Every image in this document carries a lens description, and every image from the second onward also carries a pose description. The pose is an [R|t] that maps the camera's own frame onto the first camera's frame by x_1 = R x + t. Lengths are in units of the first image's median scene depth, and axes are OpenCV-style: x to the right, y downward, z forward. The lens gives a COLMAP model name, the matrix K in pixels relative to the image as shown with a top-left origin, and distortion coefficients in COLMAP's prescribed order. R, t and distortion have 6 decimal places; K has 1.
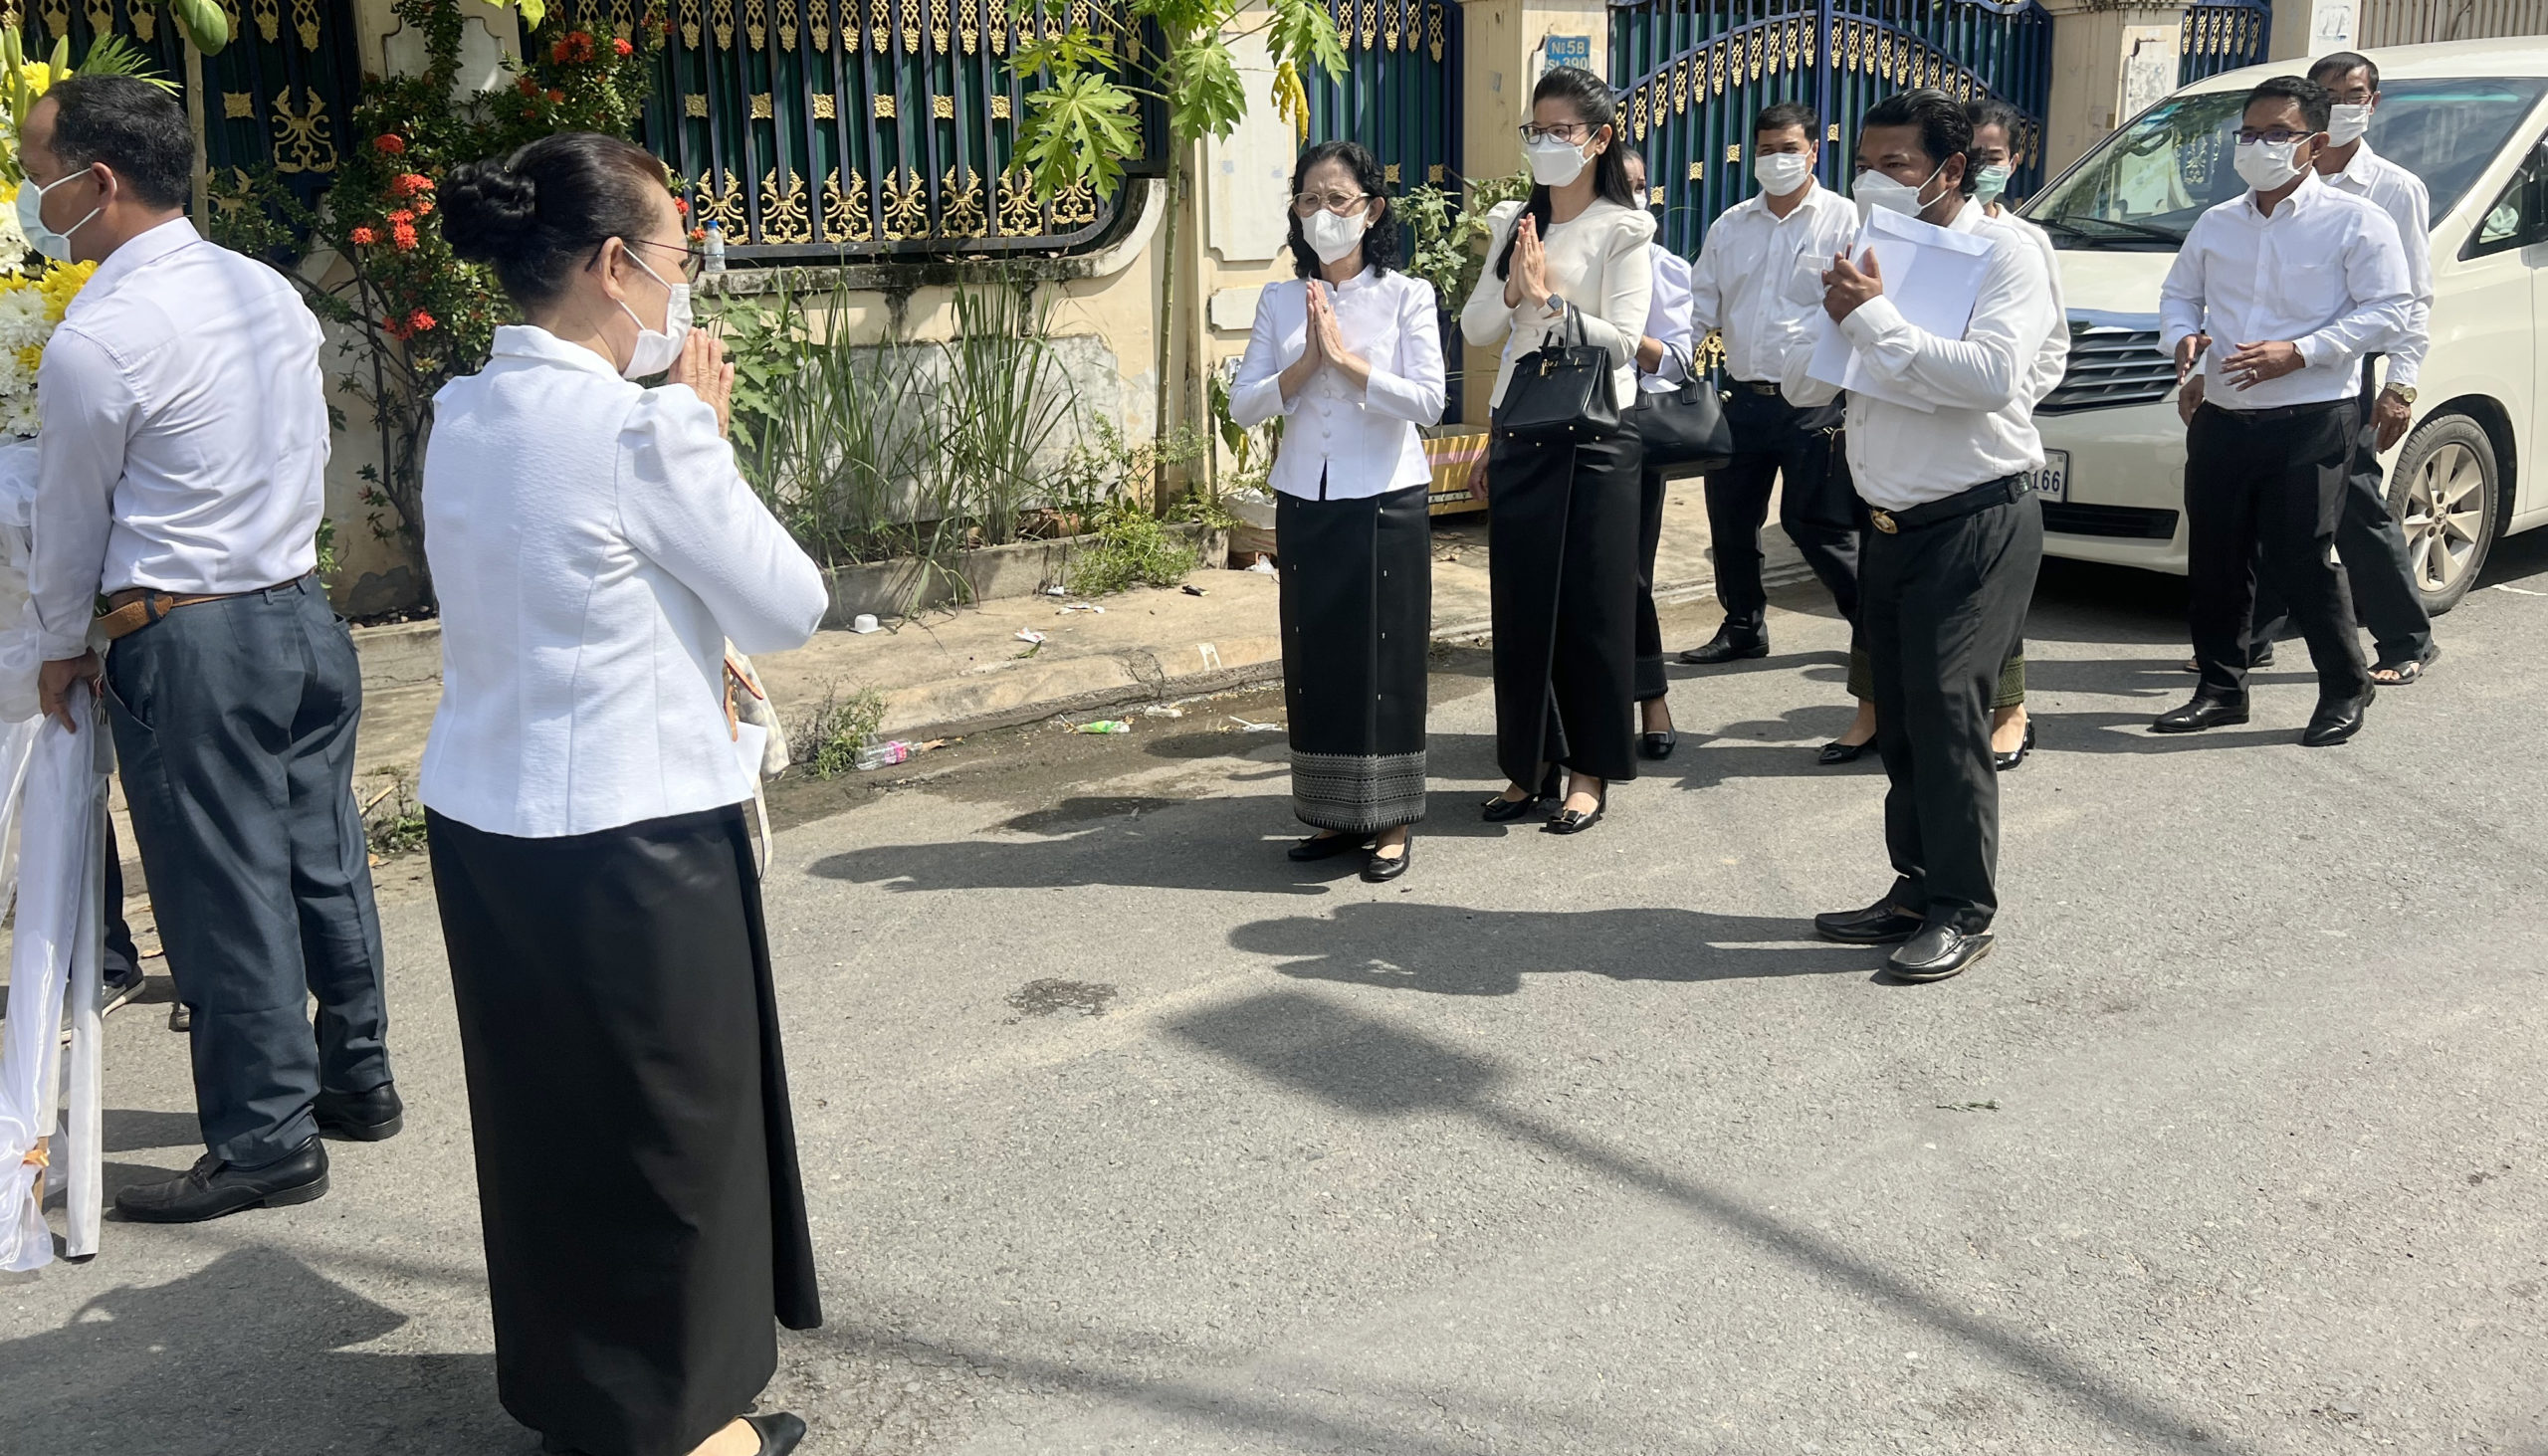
lens RADIAL K [[1904.0, 0, 1273.4], [0, 1904.0, 618.2], [0, 0, 1]] dist [0.040869, 0.000100]
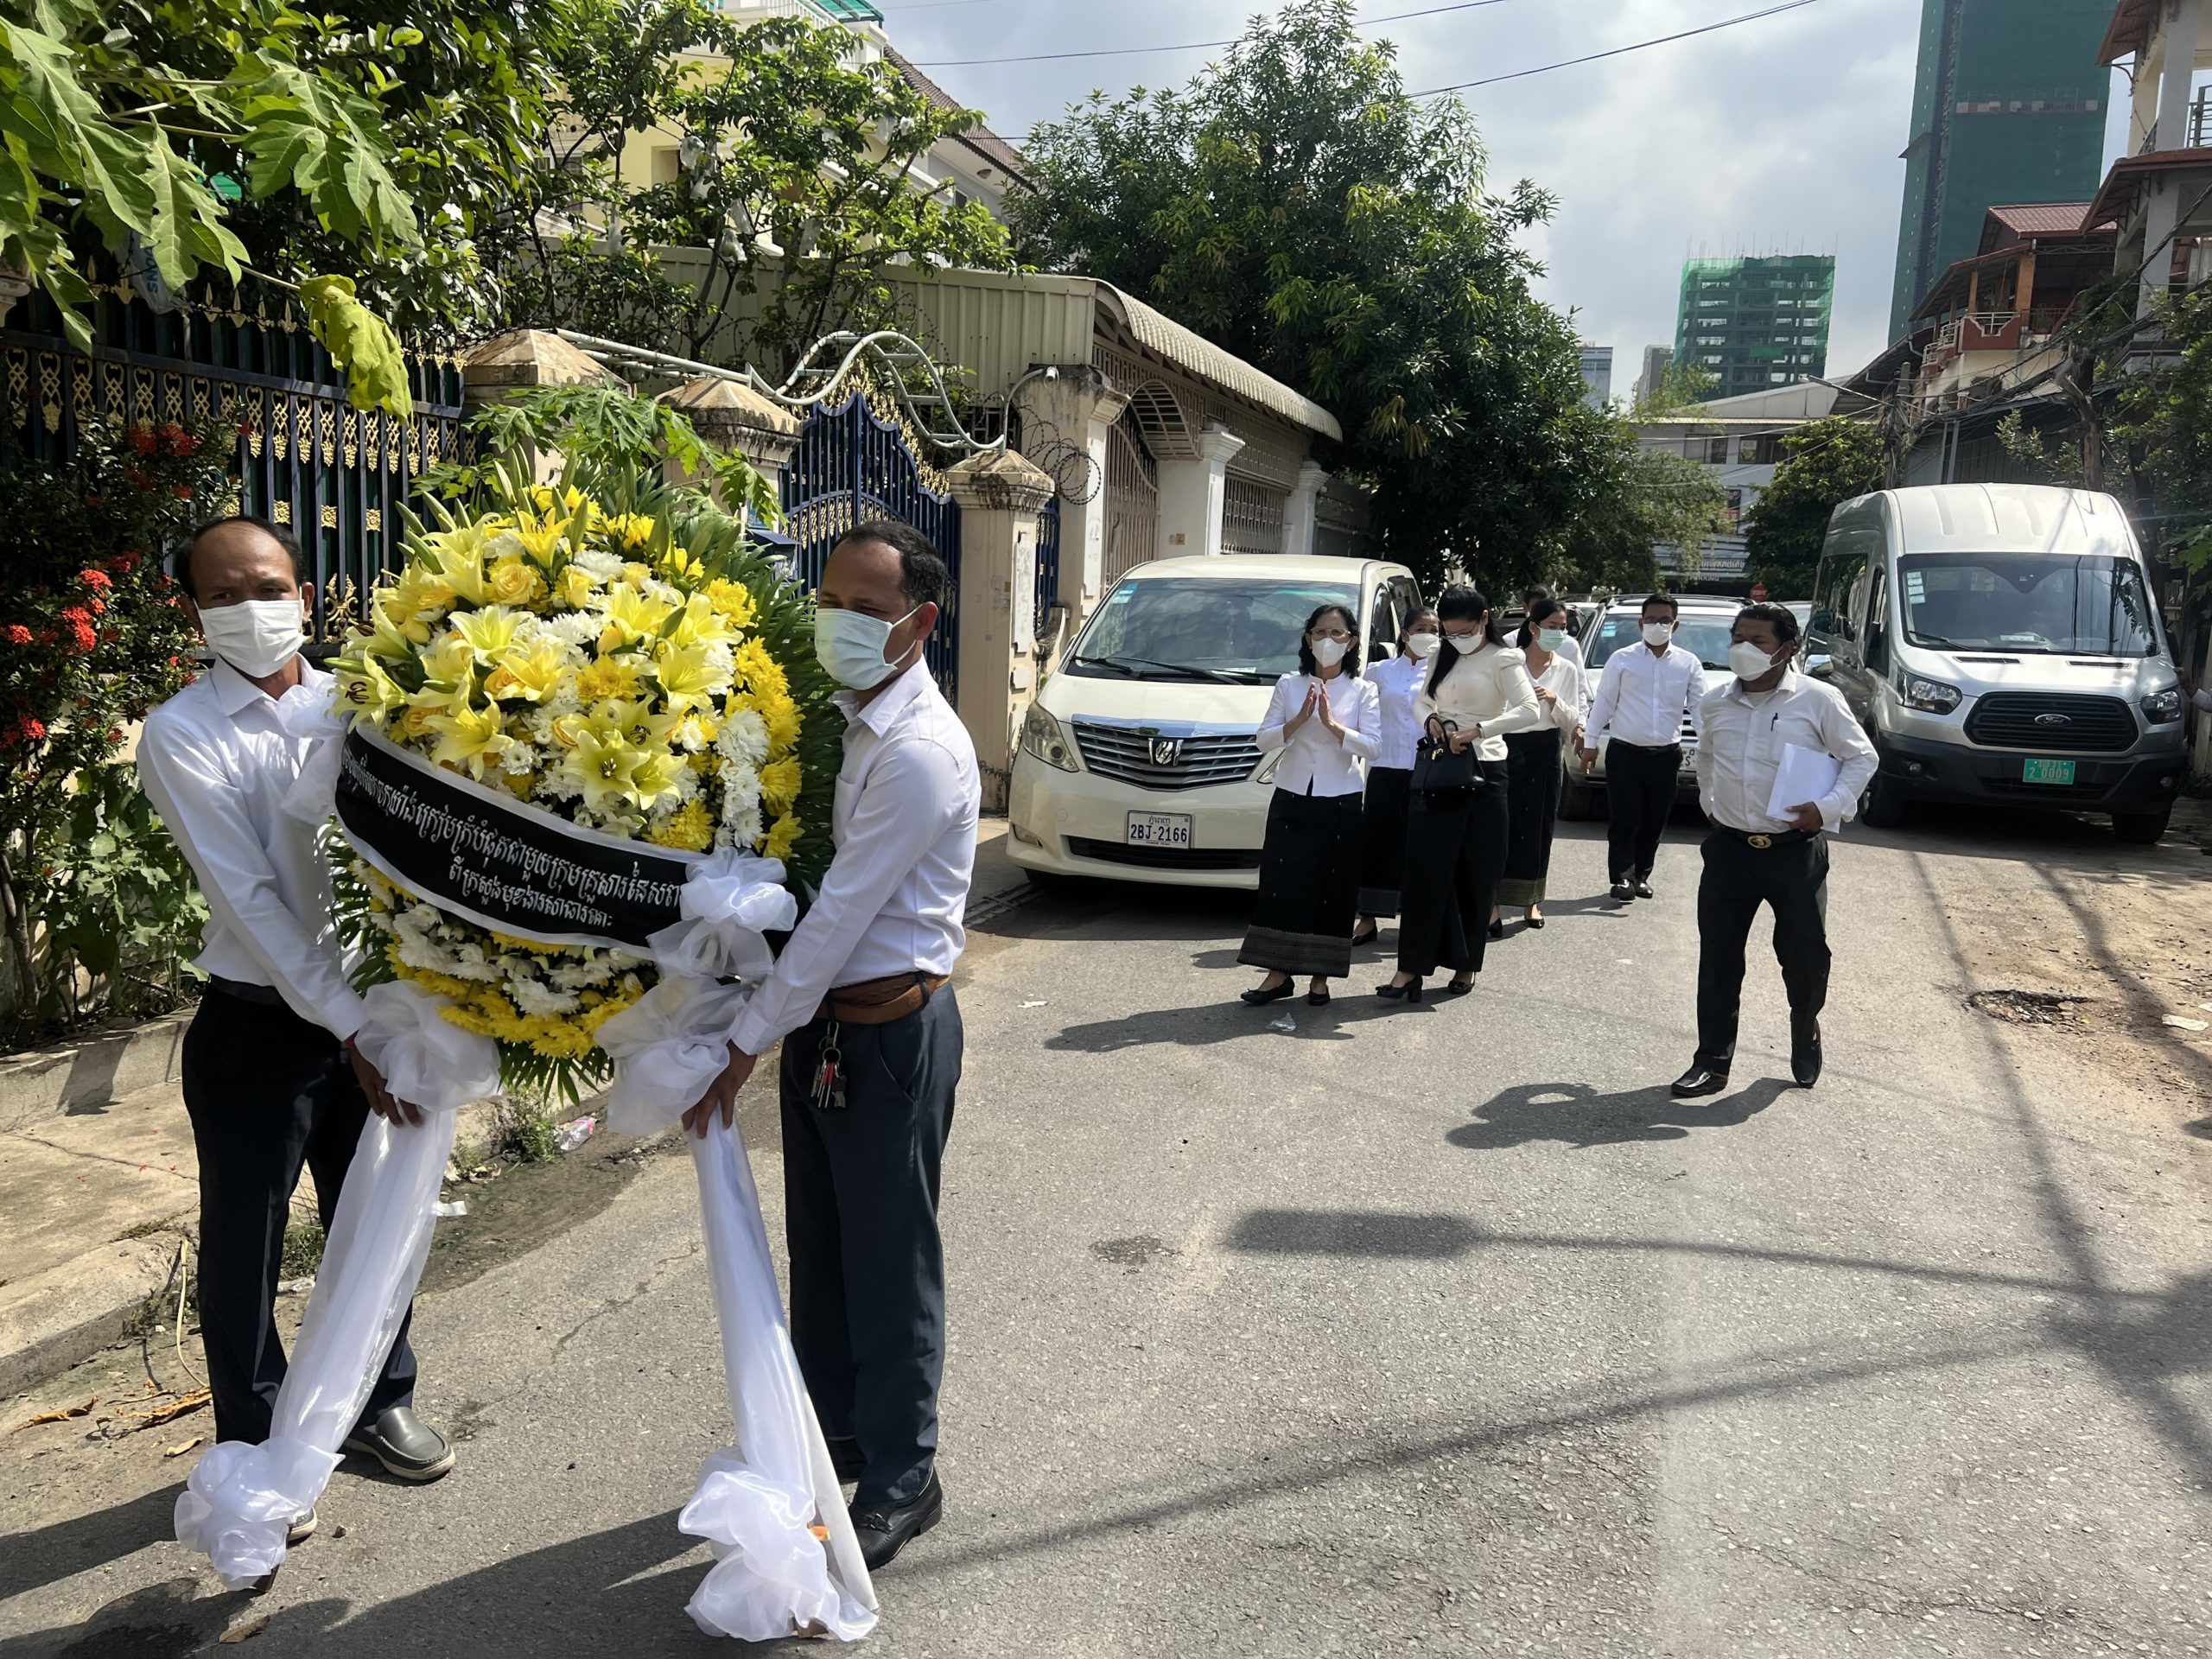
lens RADIAL K [[1674.6, 0, 1106.0], [0, 1674.6, 829.5], [0, 0, 1]] dist [0.037599, -0.001626]
pose [[0.745345, -0.040257, 0.665463, -0.499585], [0.098778, 0.993827, -0.050514, -0.016596], [-0.659321, 0.103384, 0.744720, 0.079012]]
